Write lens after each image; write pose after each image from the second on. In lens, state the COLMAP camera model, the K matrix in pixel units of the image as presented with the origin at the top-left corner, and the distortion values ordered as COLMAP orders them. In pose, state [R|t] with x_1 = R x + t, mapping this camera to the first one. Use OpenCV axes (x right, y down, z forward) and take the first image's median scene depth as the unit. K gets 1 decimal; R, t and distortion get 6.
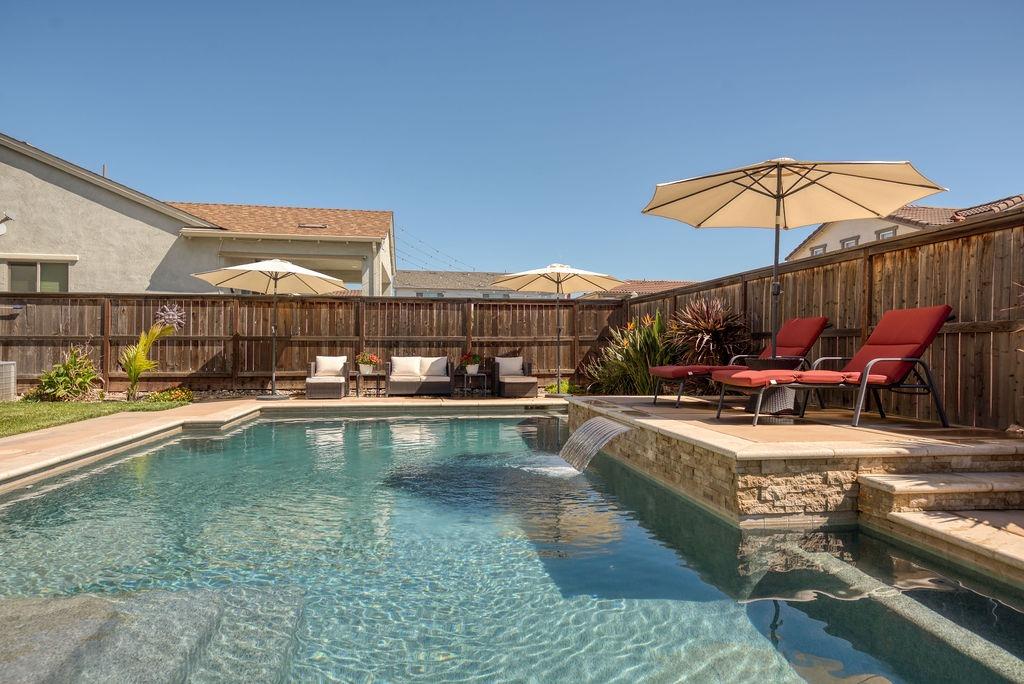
lens RADIAL K [[606.3, 0, 517.4], [0, 606.3, 345.8], [0, 0, 1]] dist [0.017831, 0.000134]
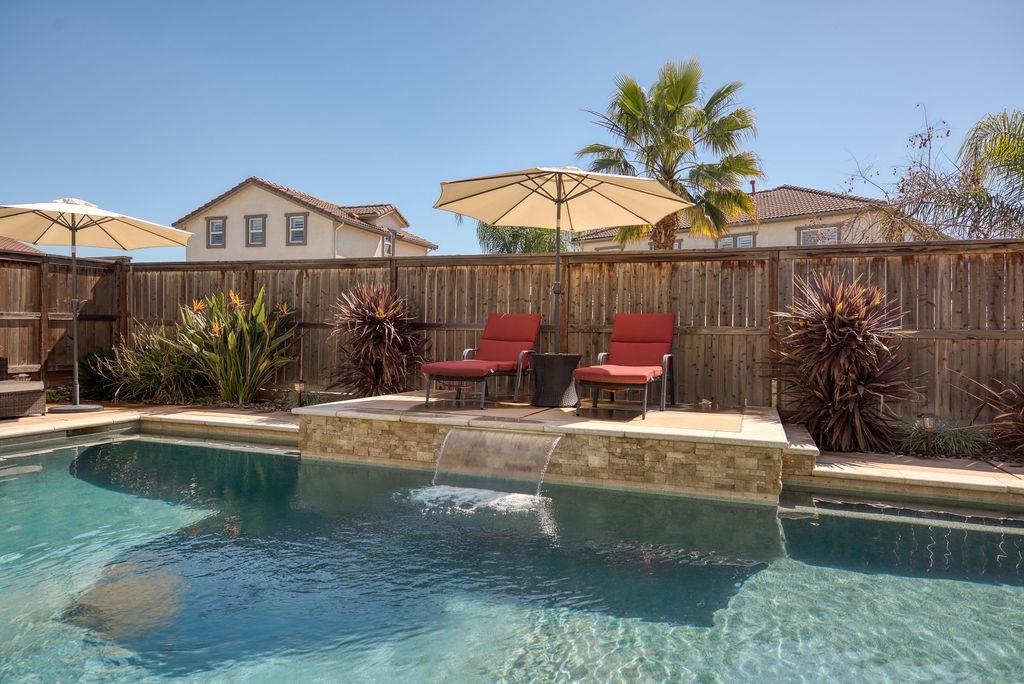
lens RADIAL K [[659.3, 0, 514.8], [0, 659.3, 340.4], [0, 0, 1]] dist [0.021696, 0.000125]
pose [[0.495742, -0.002818, 0.868466, -0.324161], [-0.021715, 0.999642, 0.015639, -0.010131], [-0.868199, -0.026612, 0.495503, 0.261486]]
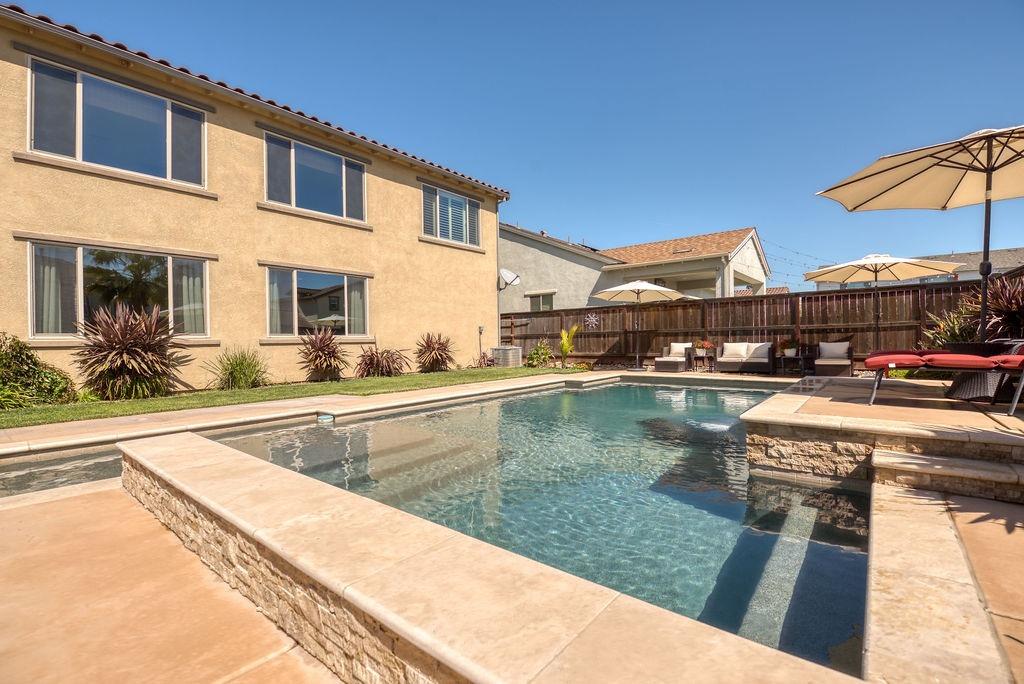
lens RADIAL K [[449.6, 0, 505.4], [0, 449.6, 341.5], [0, 0, 1]] dist [0.000193, -0.010332]
pose [[0.656841, -0.011481, -0.753941, 0.241006], [0.022786, 0.999730, 0.004628, -0.000388], [0.753684, -0.020219, 0.656925, -0.007783]]
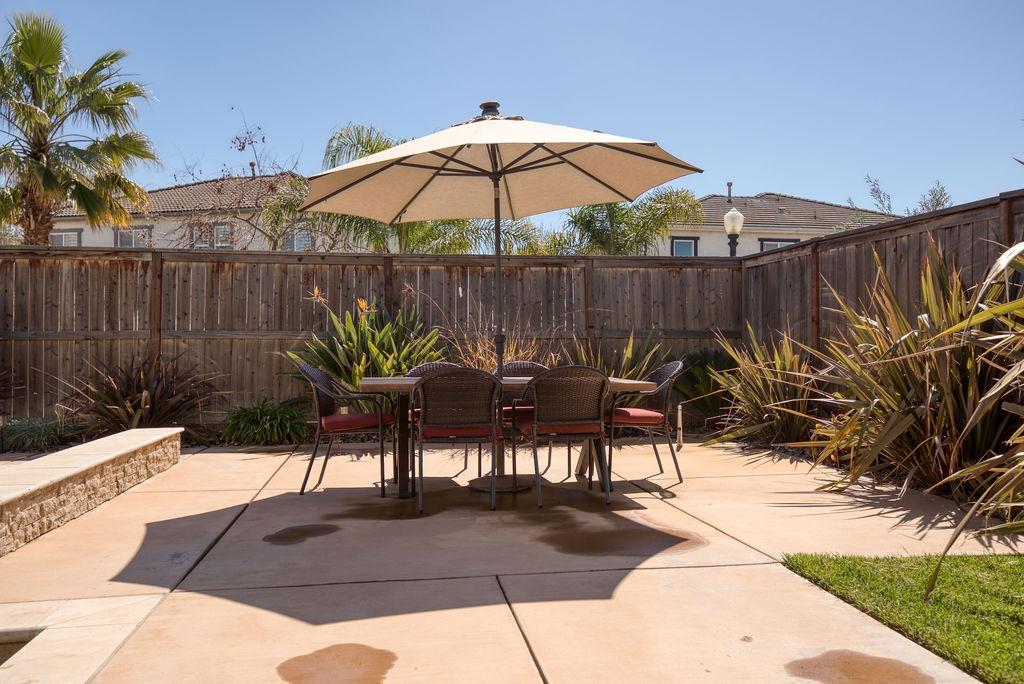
lens RADIAL K [[810.6, 0, 512.0], [0, 810.6, 342.0], [0, 0, 1]] dist [0.051465, 0.000648]
pose [[0.024742, -0.001063, 0.999693, -0.377164], [-0.003545, 0.999993, 0.001151, -0.010989], [-0.999688, -0.003573, 0.024738, -0.215275]]
